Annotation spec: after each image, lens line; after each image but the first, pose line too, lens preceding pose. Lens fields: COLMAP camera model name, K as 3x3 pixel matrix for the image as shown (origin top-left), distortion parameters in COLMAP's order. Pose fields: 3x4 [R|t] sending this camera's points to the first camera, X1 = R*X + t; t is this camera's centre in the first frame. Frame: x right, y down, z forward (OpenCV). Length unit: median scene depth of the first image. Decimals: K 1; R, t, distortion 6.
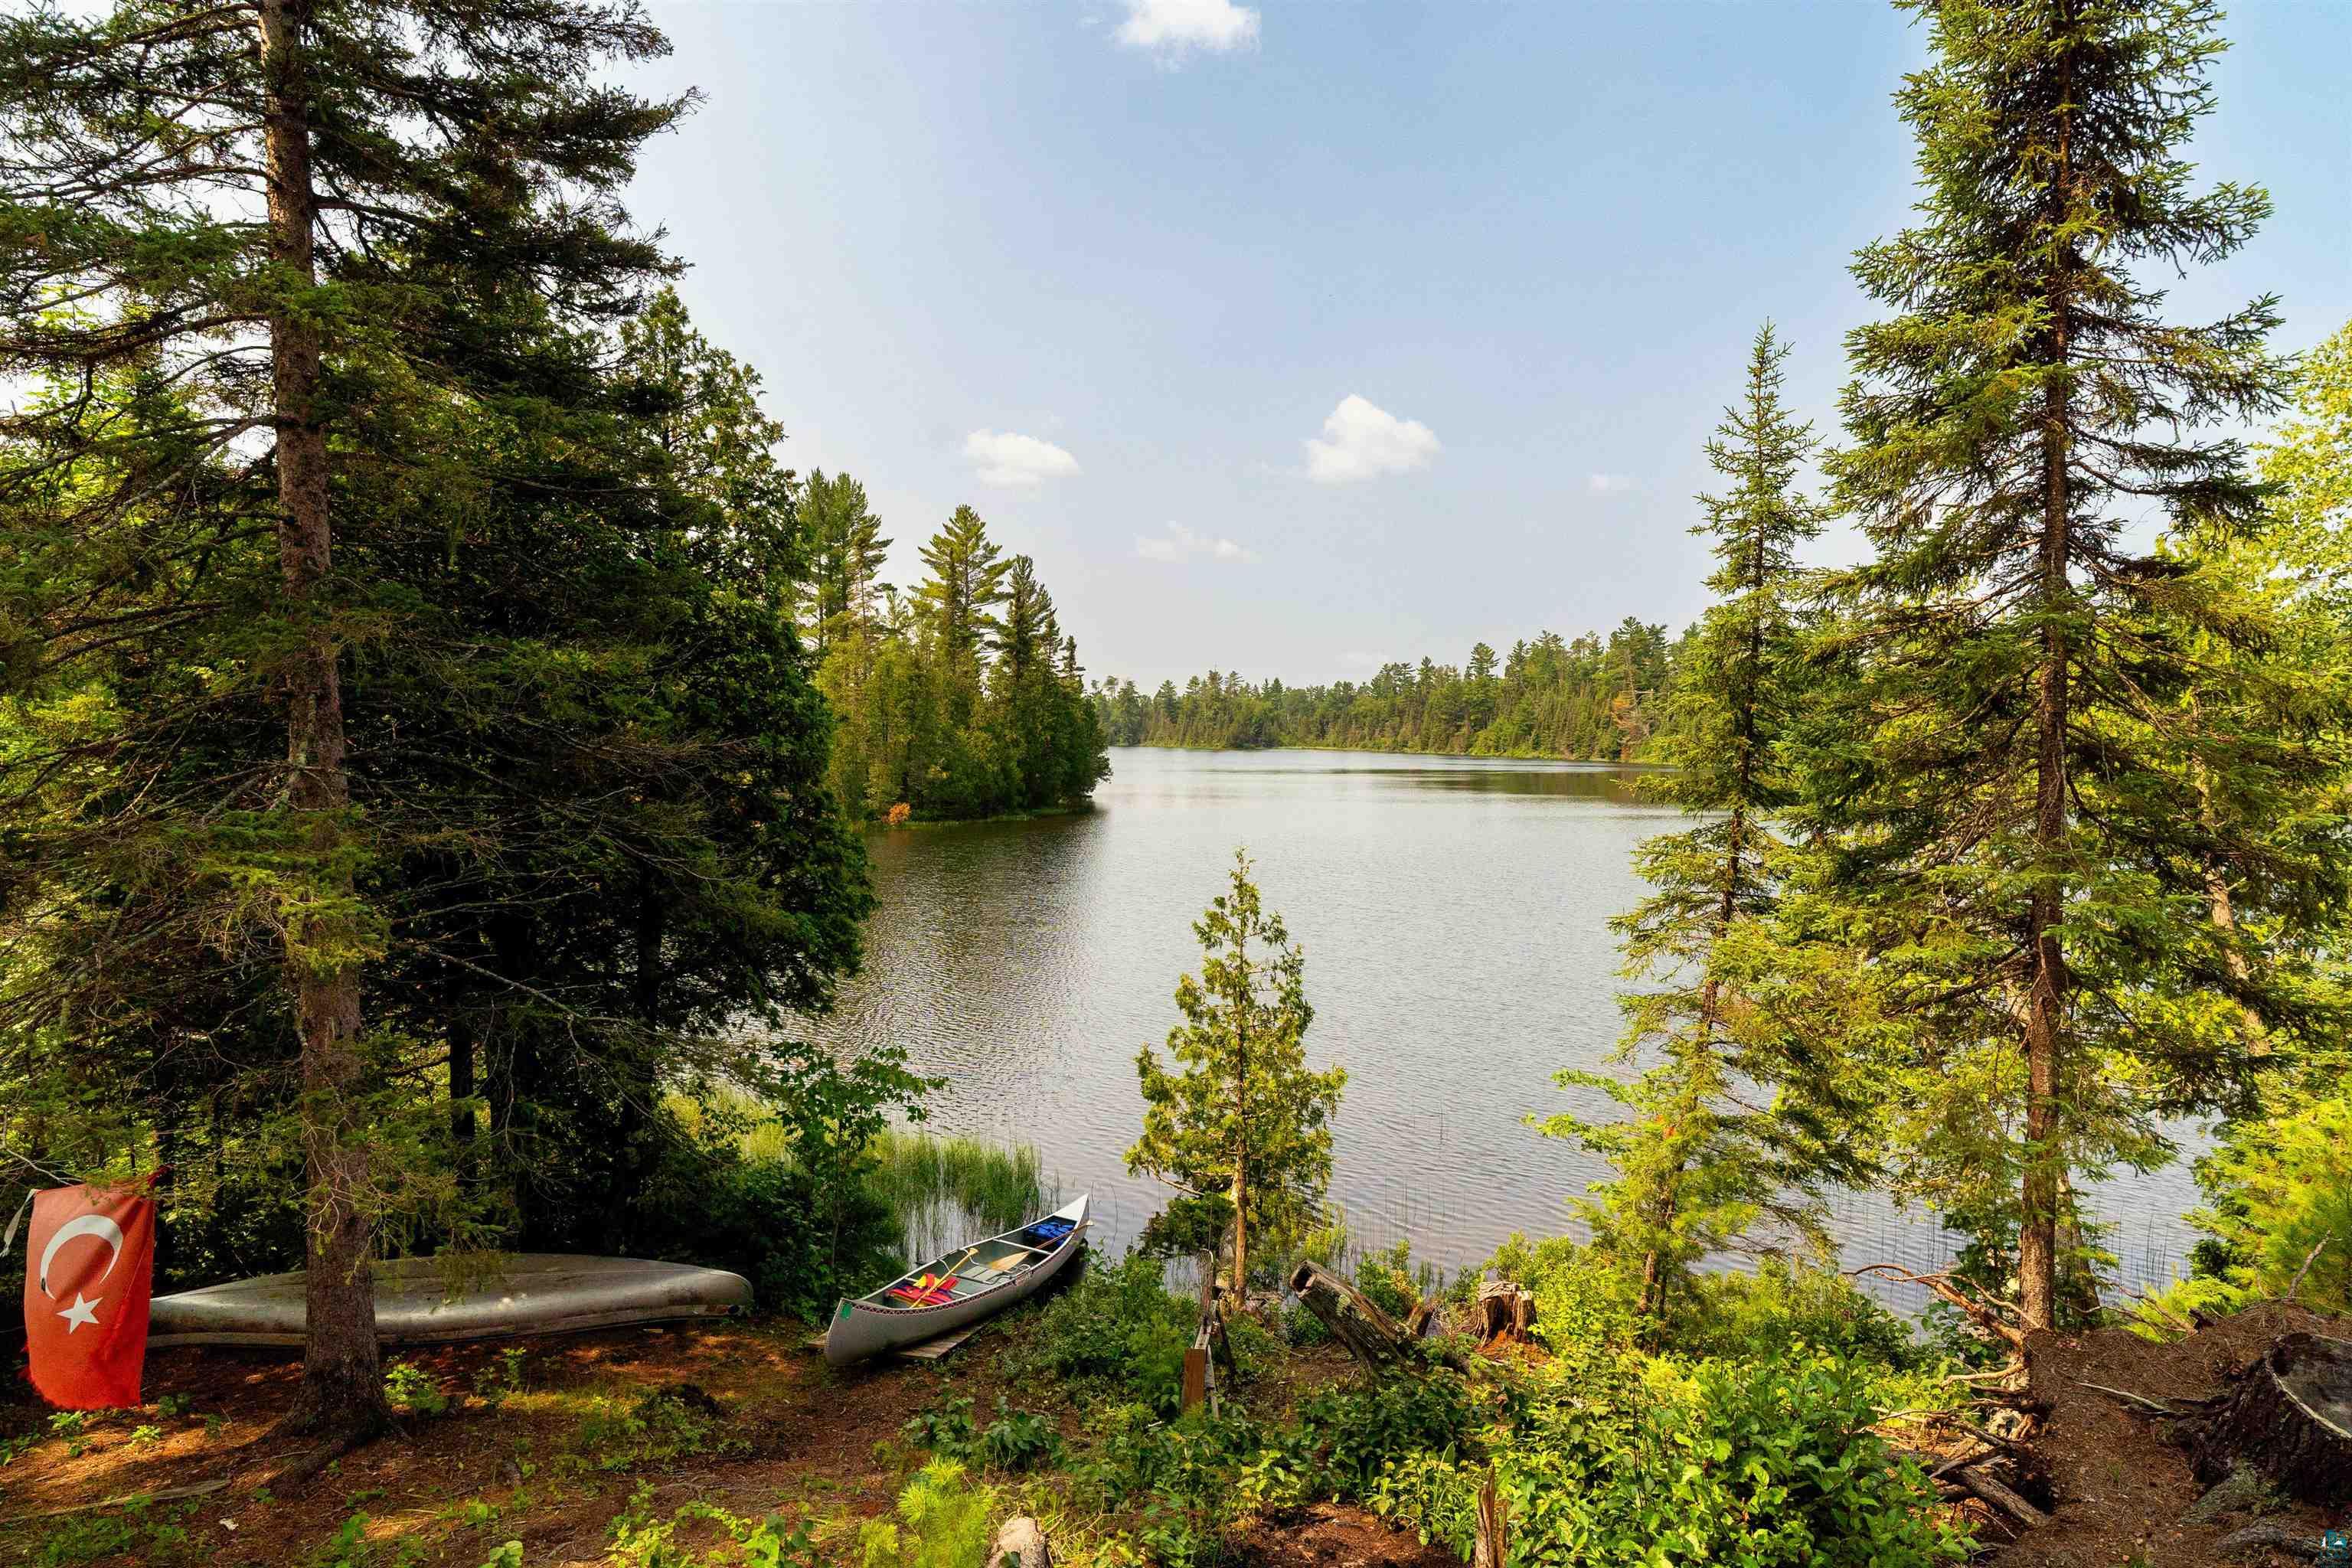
lens RADIAL K [[1282.4, 0, 1193.9], [0, 1282.4, 770.5], [0, 0, 1]] dist [-0.000813, -0.001213]
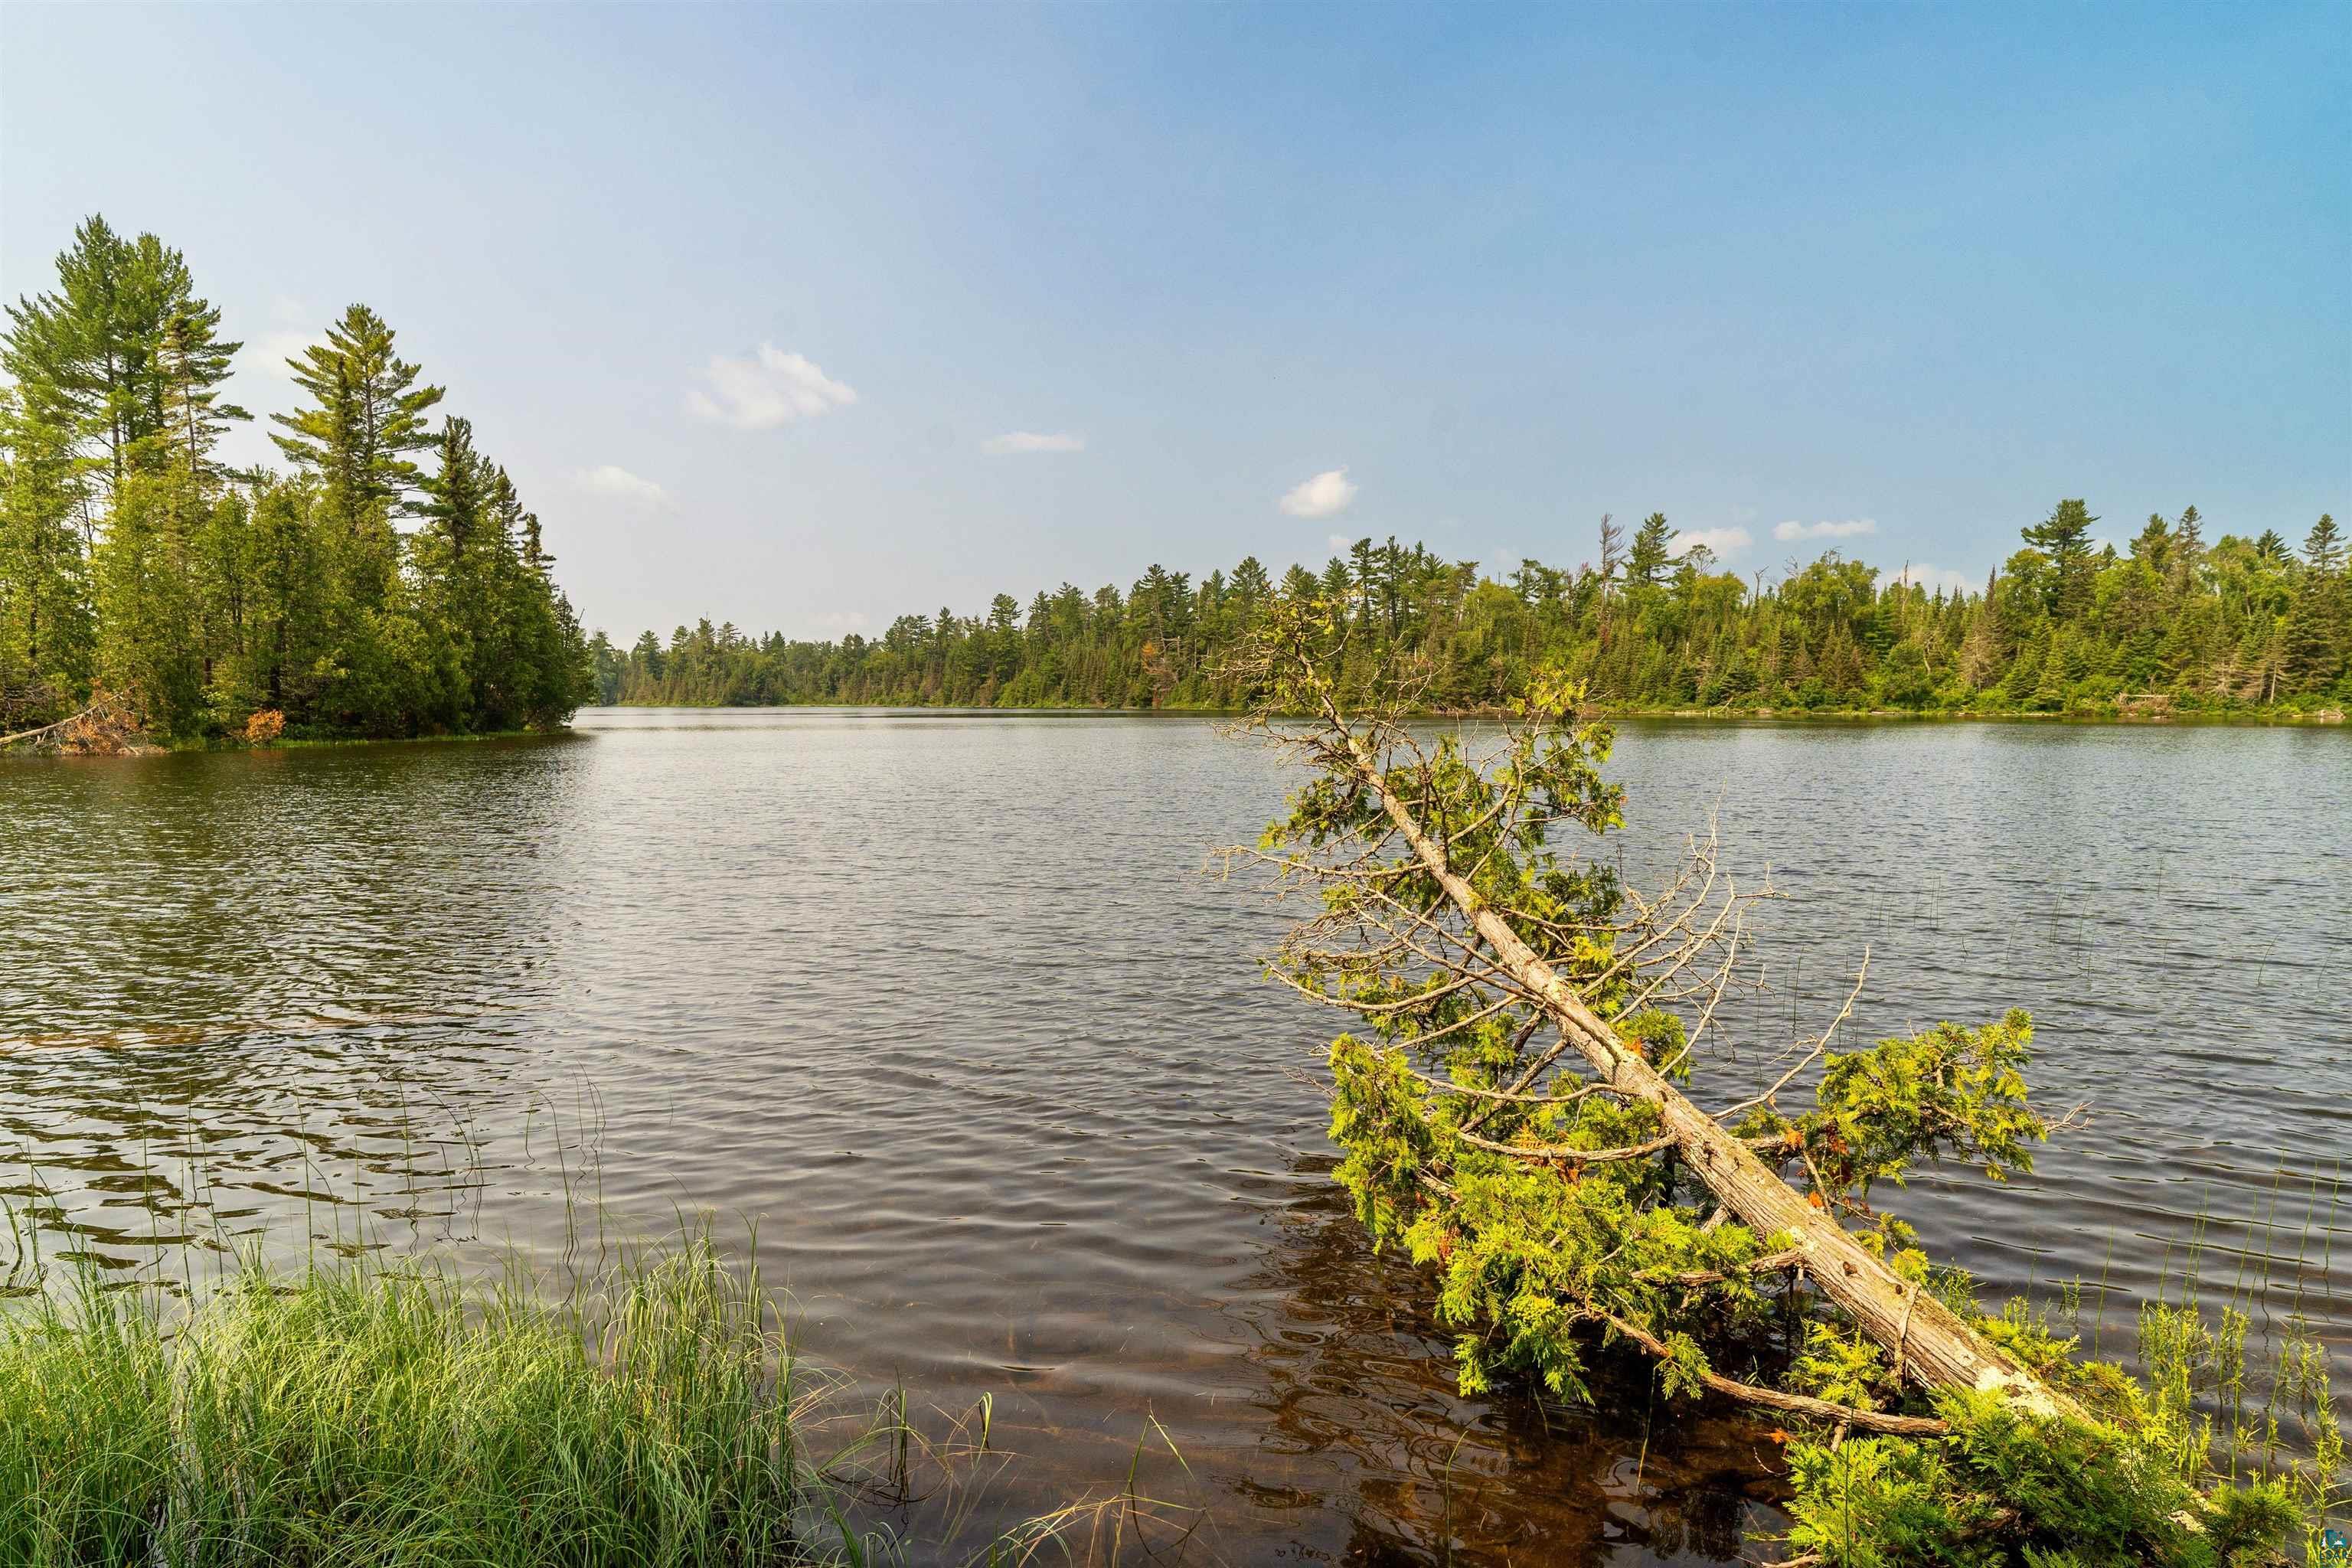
lens RADIAL K [[1282.4, 0, 1185.6], [0, 1282.4, 787.3], [0, 0, 1]] dist [-0.000813, -0.001213]
pose [[0.927989, -0.034284, 0.371027, -0.024704], [0.022959, 0.999127, 0.034898, 0.040494], [-0.371899, -0.023867, 0.927966, 0.149270]]
